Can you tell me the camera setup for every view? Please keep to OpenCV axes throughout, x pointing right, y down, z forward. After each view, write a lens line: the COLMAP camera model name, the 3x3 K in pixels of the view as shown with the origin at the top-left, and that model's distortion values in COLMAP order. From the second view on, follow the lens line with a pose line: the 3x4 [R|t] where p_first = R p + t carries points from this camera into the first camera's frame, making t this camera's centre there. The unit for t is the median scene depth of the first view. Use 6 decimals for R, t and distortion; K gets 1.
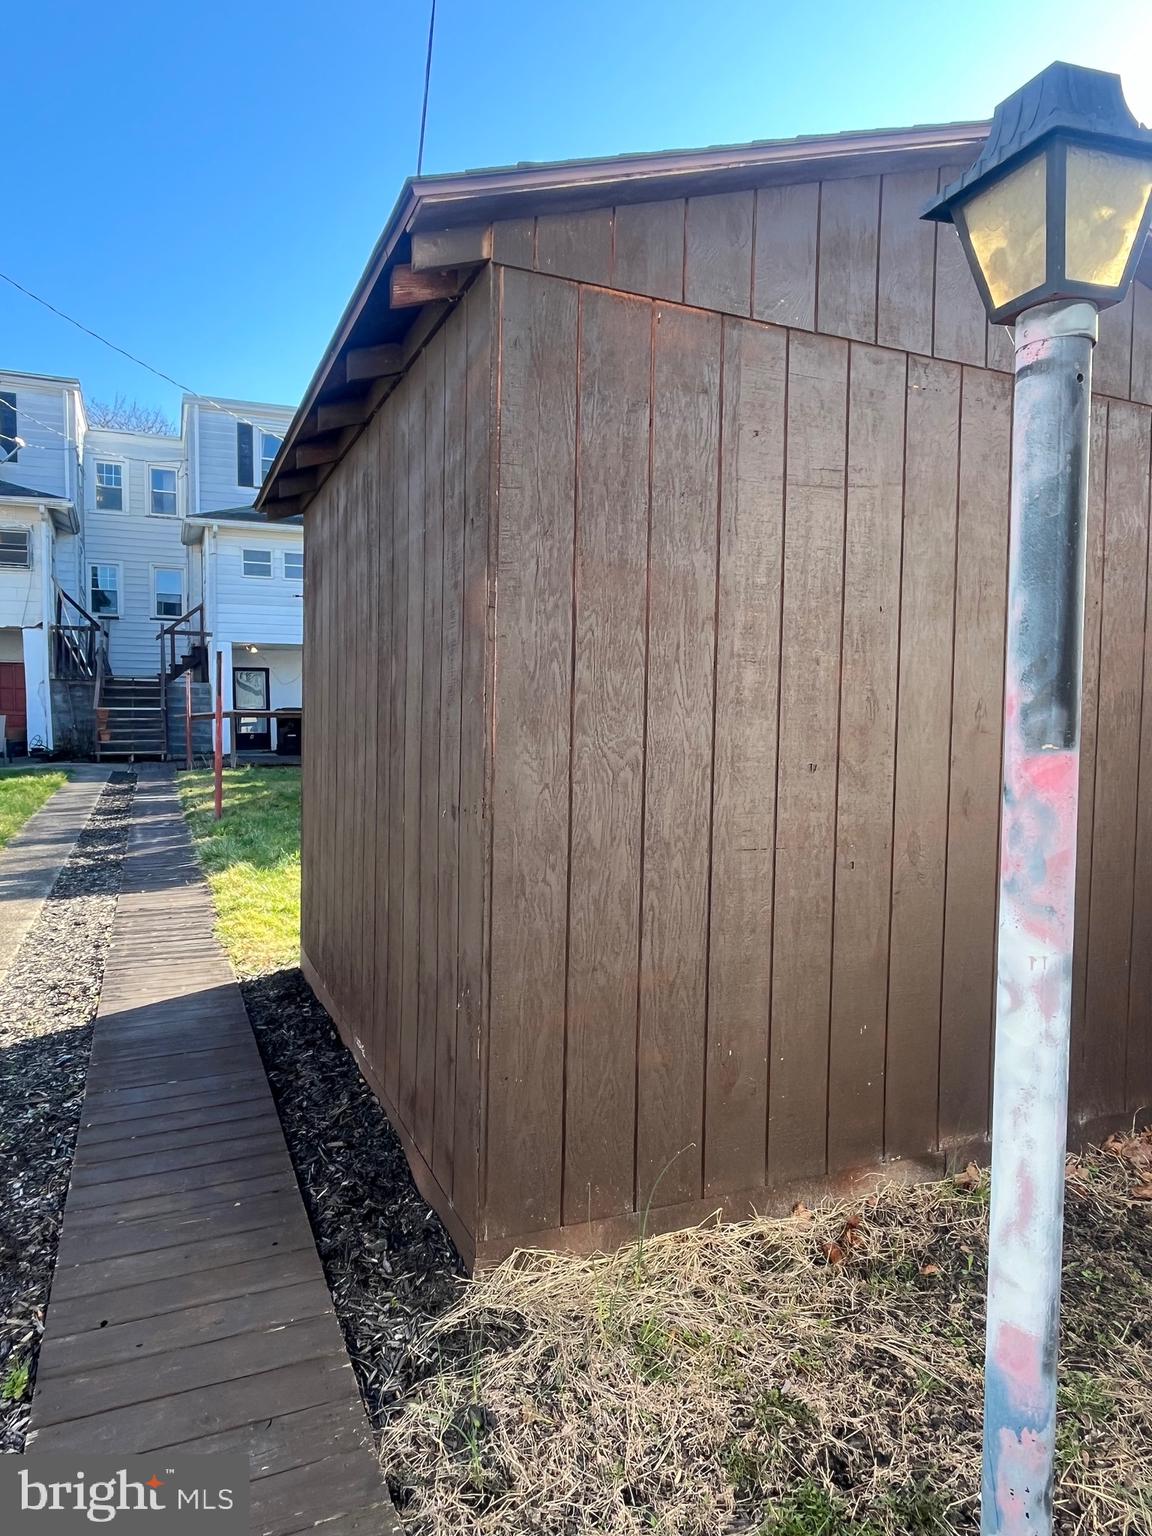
lens RADIAL K [[990.9, 0, 577.0], [0, 990.9, 771.5], [0, 0, 1]] dist [-0.002185, 0.001023]
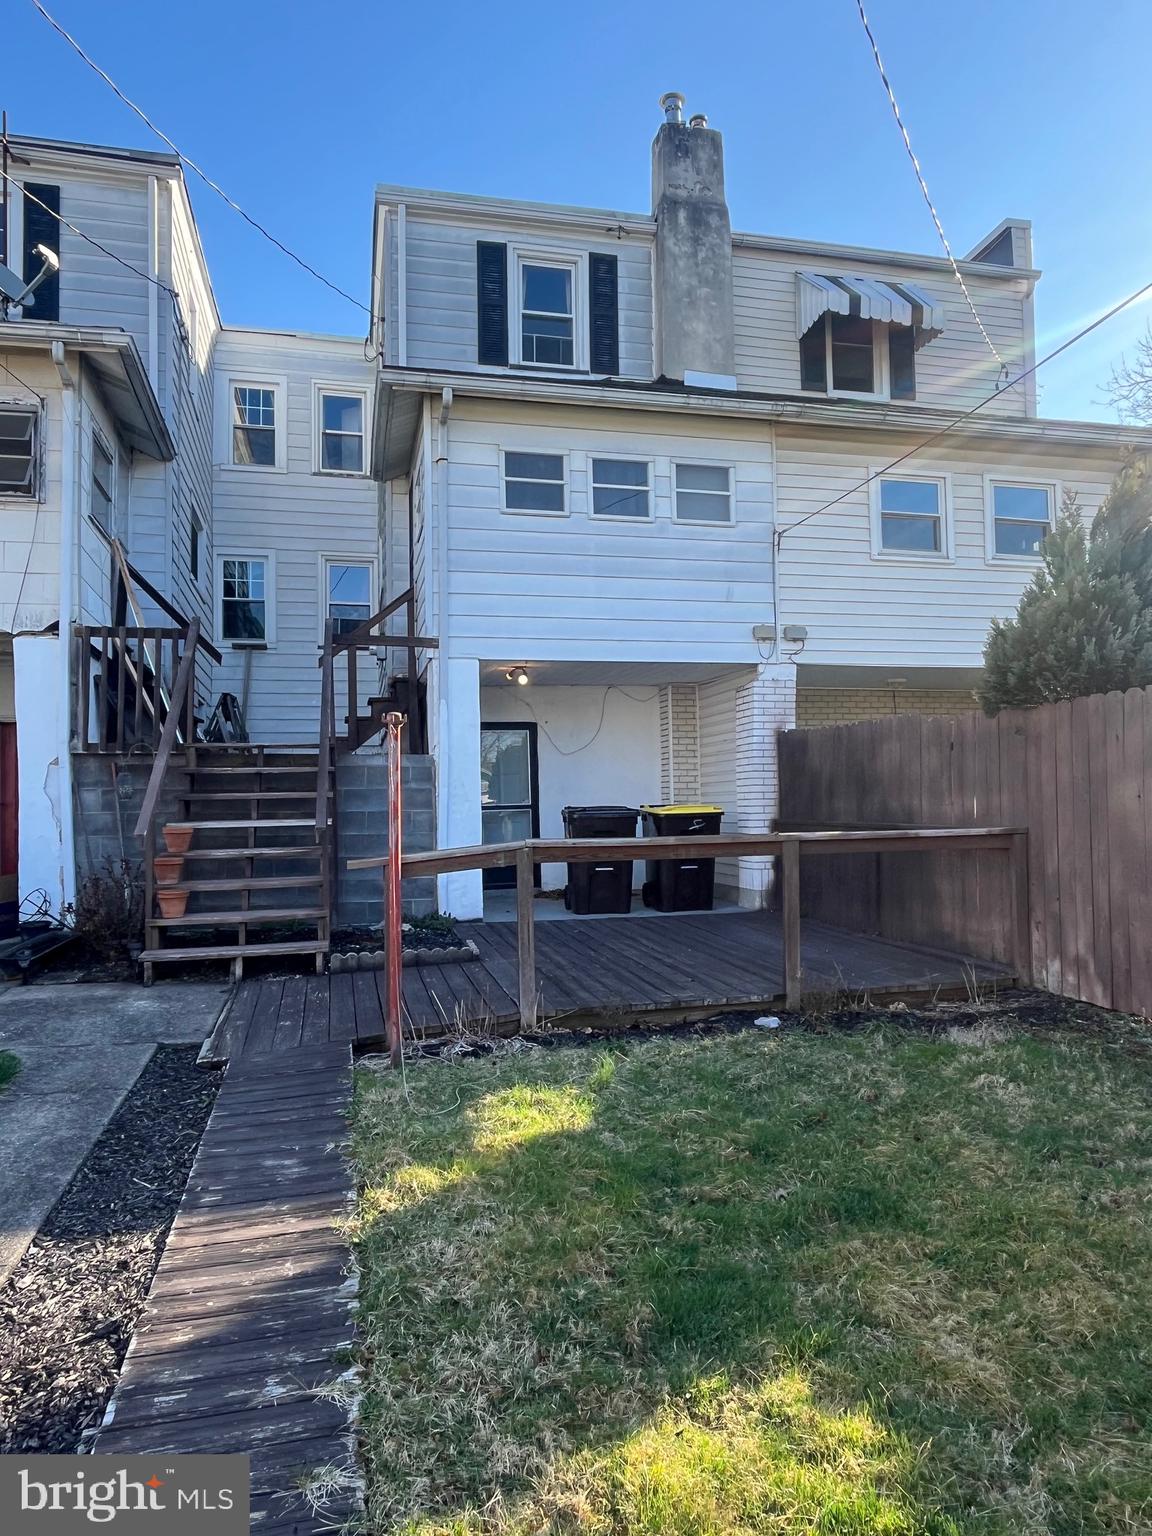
lens RADIAL K [[990.9, 0, 576.4], [0, 990.9, 762.7], [0, 0, 1]] dist [-0.002185, 0.001023]
pose [[0.985312, -0.020063, -0.169579, -0.230881], [0.007444, 0.997177, -0.074723, -0.052266], [0.170599, 0.072363, 0.982680, 0.576027]]
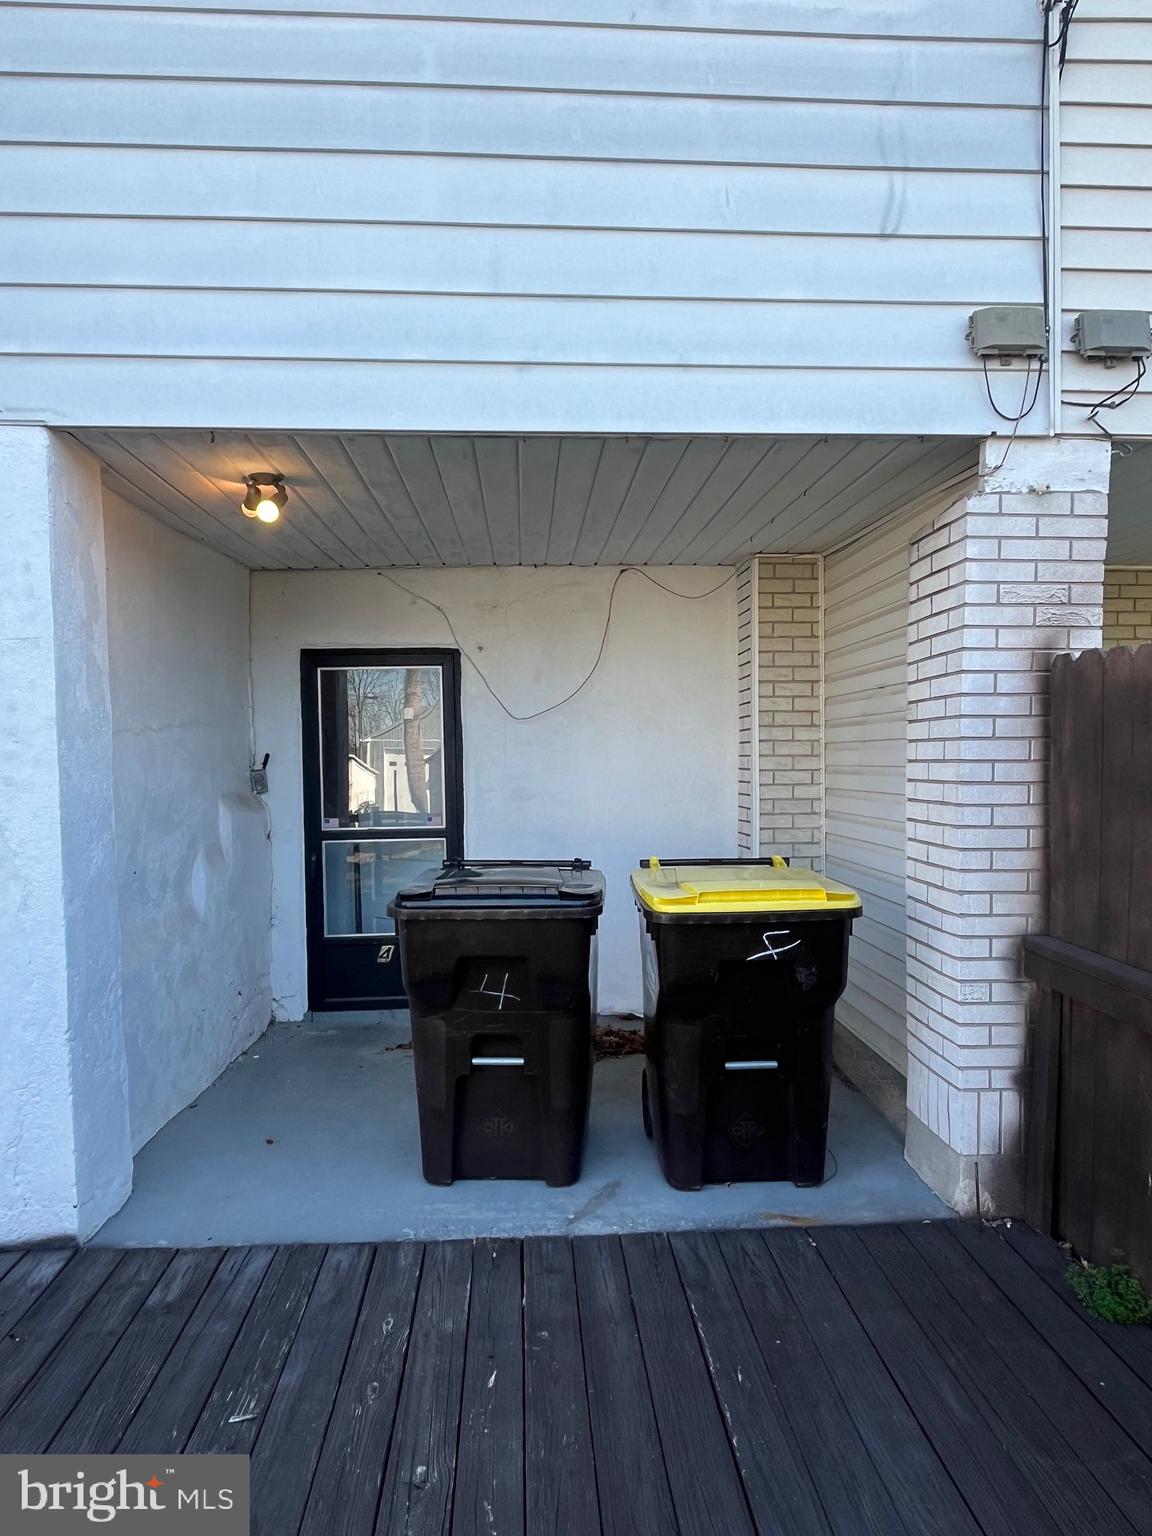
lens RADIAL K [[990.9, 0, 584.2], [0, 990.9, 771.5], [0, 0, 1]] dist [-0.002185, 0.001023]
pose [[0.941407, 0.002190, -0.337265, -0.230729], [-0.007900, 0.999848, -0.015560, -0.081137], [0.337180, 0.017313, 0.941281, 0.886466]]
